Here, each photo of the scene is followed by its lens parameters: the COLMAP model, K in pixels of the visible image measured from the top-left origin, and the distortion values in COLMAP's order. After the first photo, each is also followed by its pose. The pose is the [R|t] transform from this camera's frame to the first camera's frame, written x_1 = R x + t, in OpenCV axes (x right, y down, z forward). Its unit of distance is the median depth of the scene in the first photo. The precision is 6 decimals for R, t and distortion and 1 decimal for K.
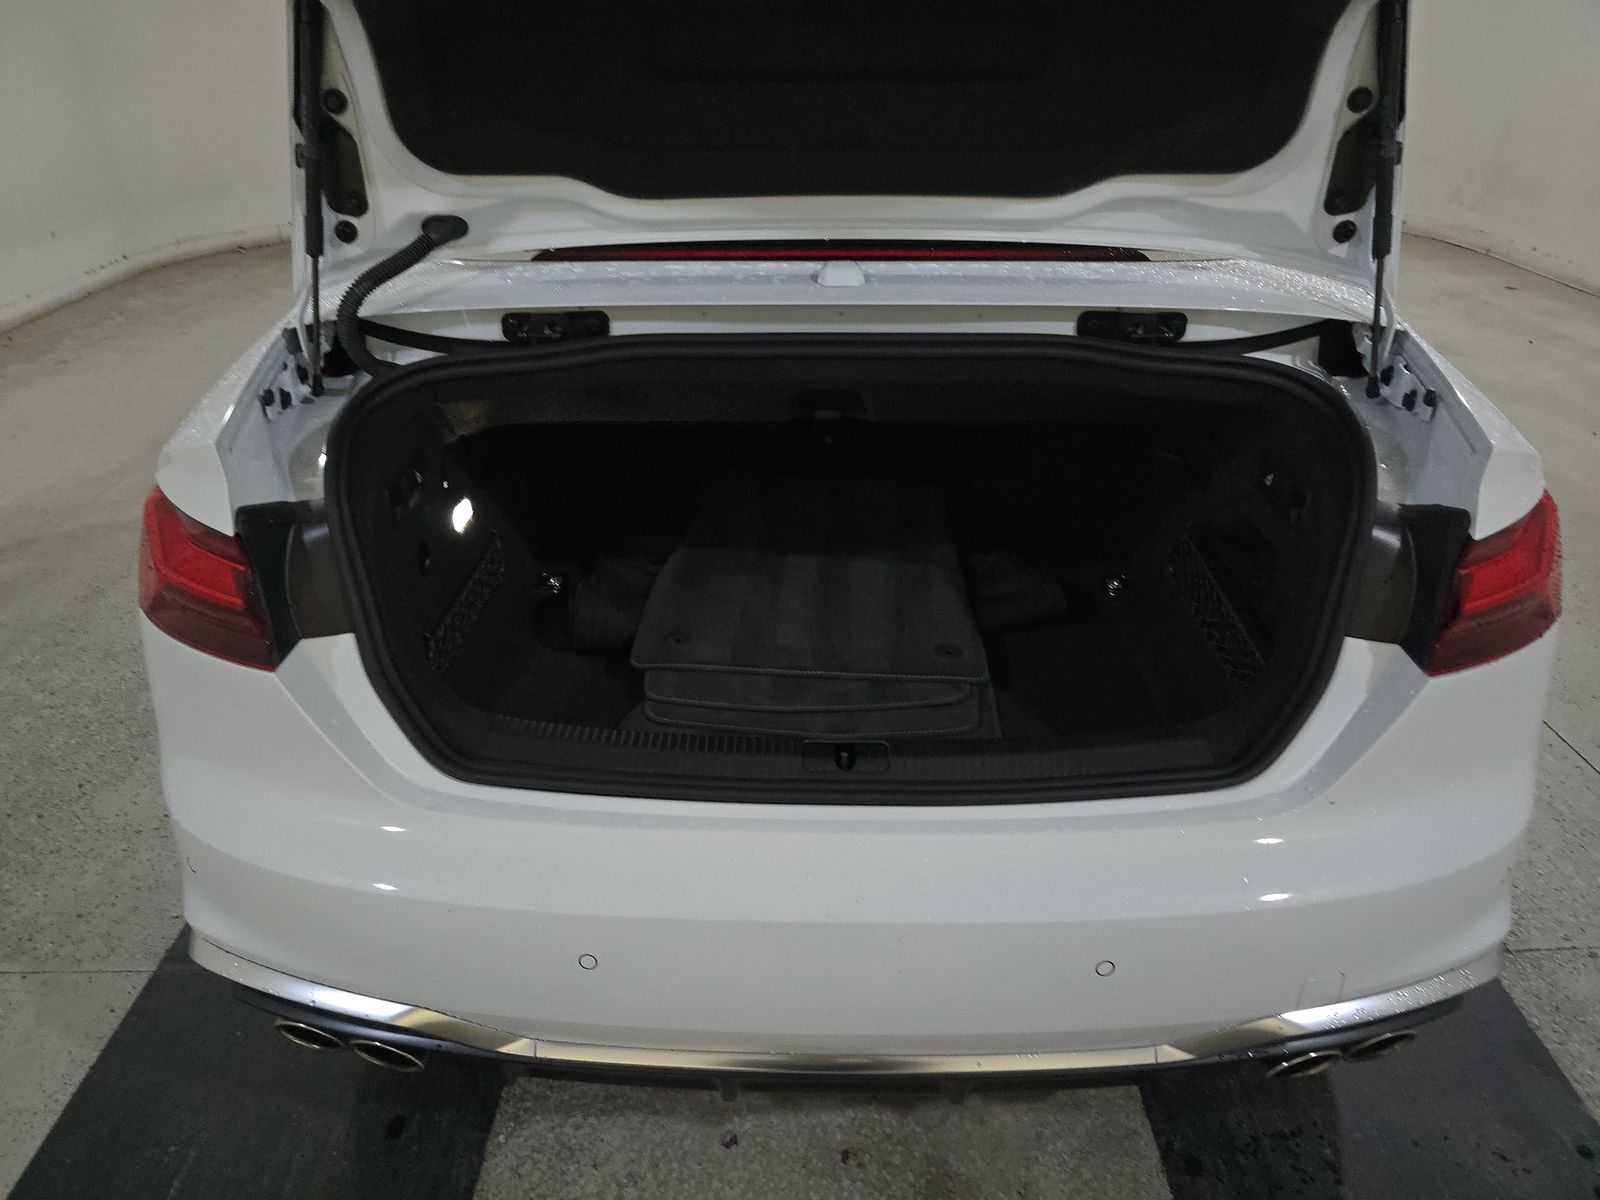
lens RADIAL K [[1093.1, 0, 792.4], [0, 1093.1, 602.6], [0, 0, 1]] dist [0.020944, -0.030787]
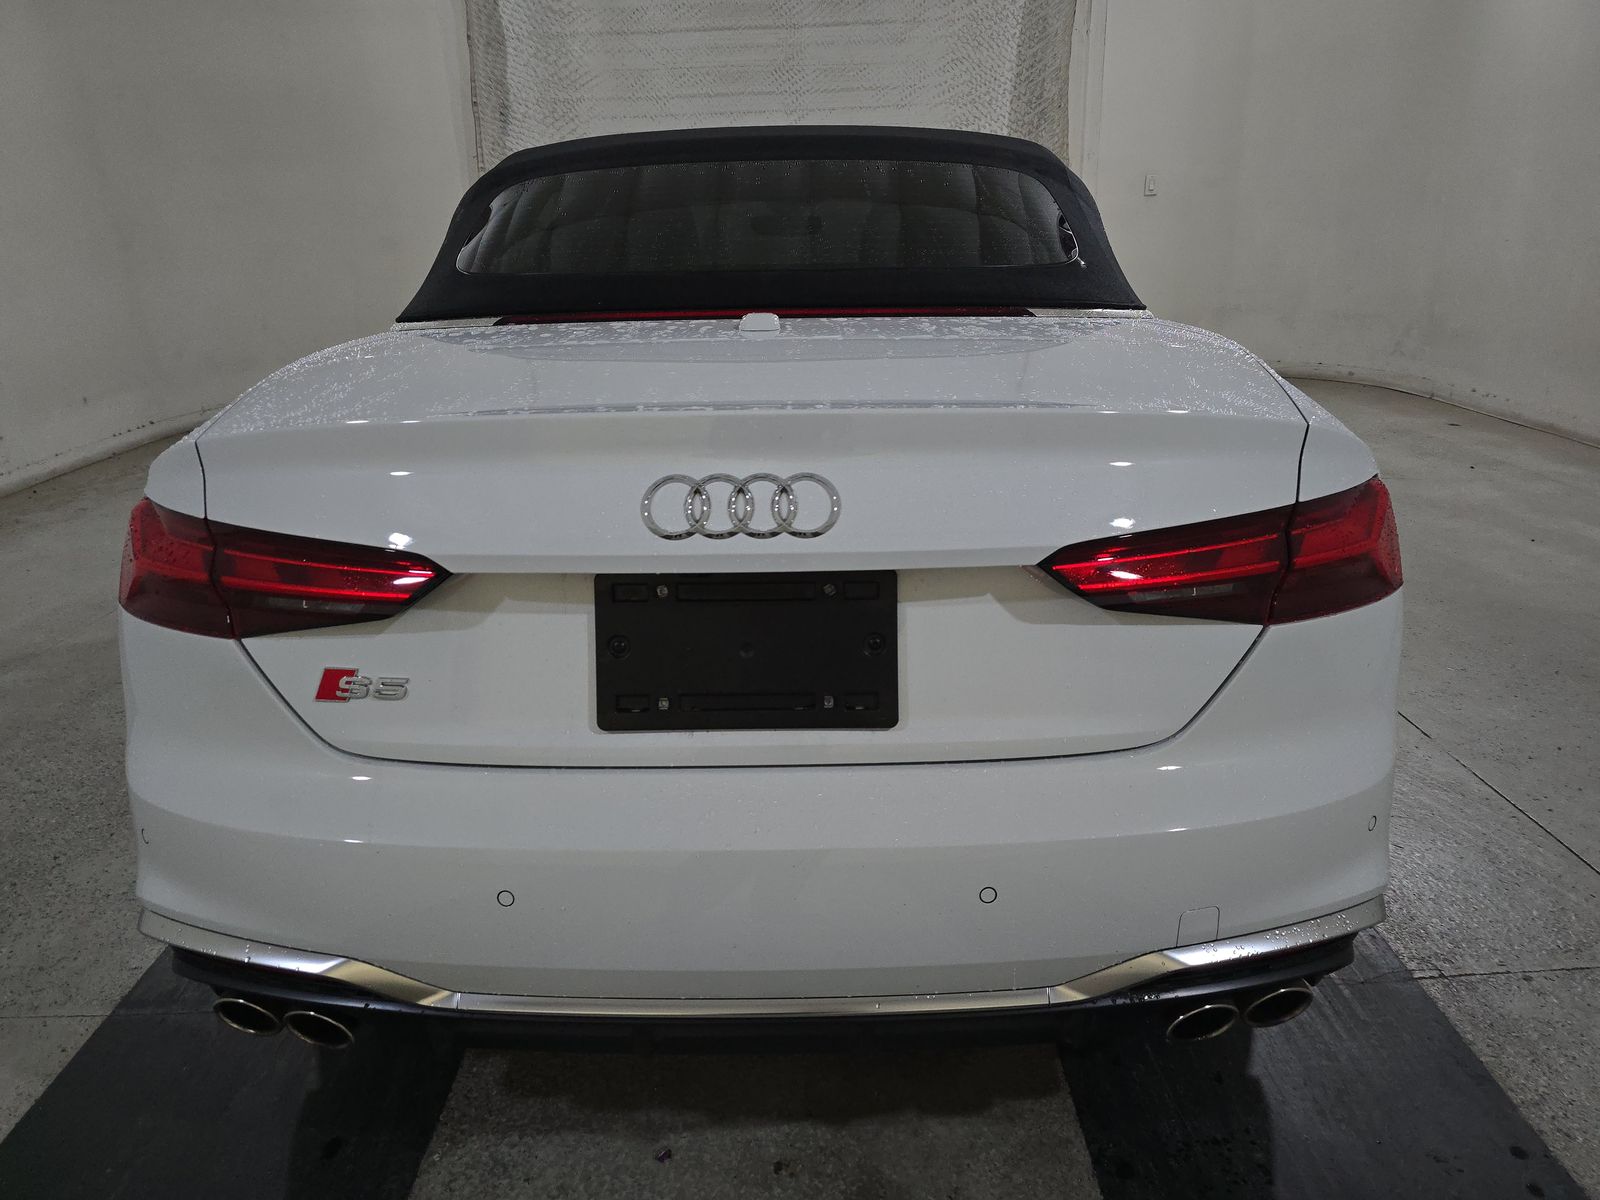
lens RADIAL K [[1093.1, 0, 797.5], [0, 1093.1, 597.1], [0, 0, 1]] dist [0.020944, -0.030787]
pose [[0.999901, -0.013873, -0.002412, 0.074741], [0.013278, 0.985955, -0.166480, 0.156603], [0.004687, 0.166431, 0.986042, -0.071565]]
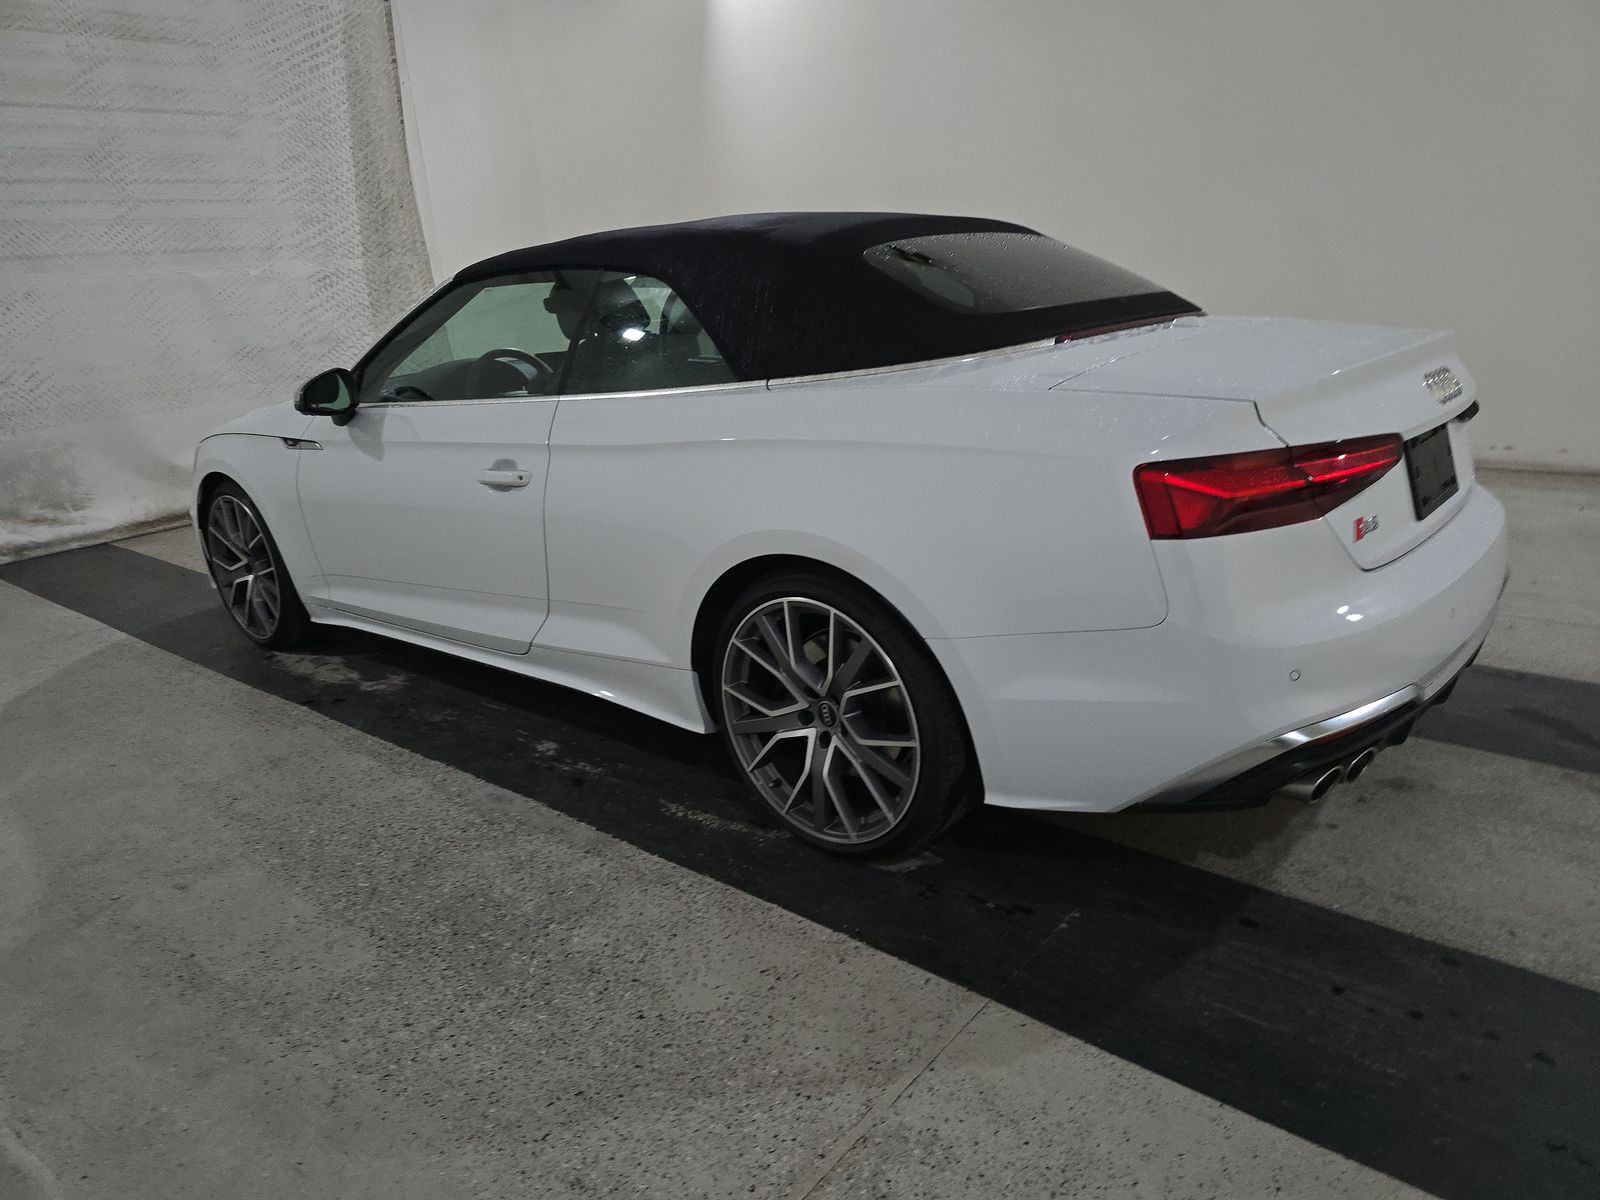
lens RADIAL K [[1093.1, 0, 806.2], [0, 1093.1, 592.1], [0, 0, 1]] dist [0.020944, -0.030787]
pose [[0.636246, -0.240310, 0.733105, -1.655451], [0.415354, 0.907475, -0.063008, -0.043775], [-0.650133, 0.344587, 0.677191, 0.290662]]
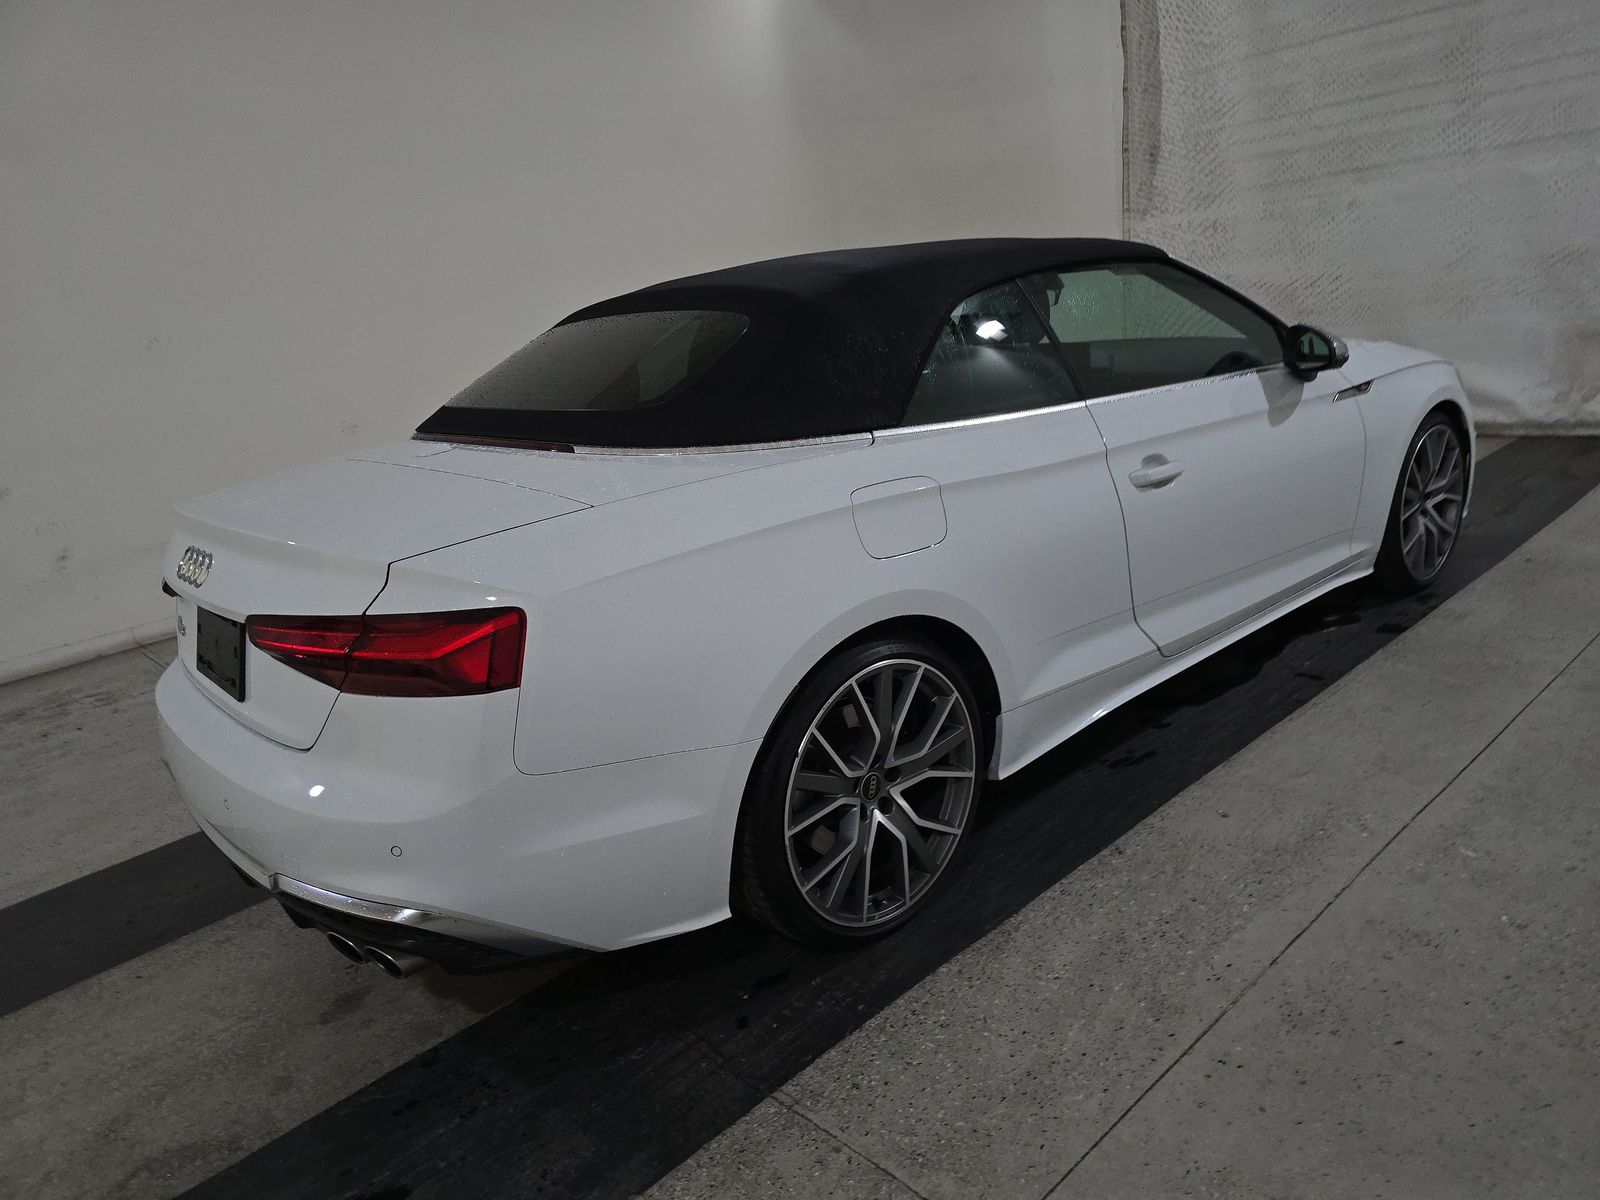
lens RADIAL K [[1093.1, 0, 806.8], [0, 1093.1, 596.4], [0, 0, 1]] dist [0.020944, -0.030787]
pose [[0.663733, 0.131971, -0.736235, 1.609018], [-0.251867, 0.966262, -0.053860, -0.114140], [0.704288, 0.221182, 0.674579, 0.244227]]
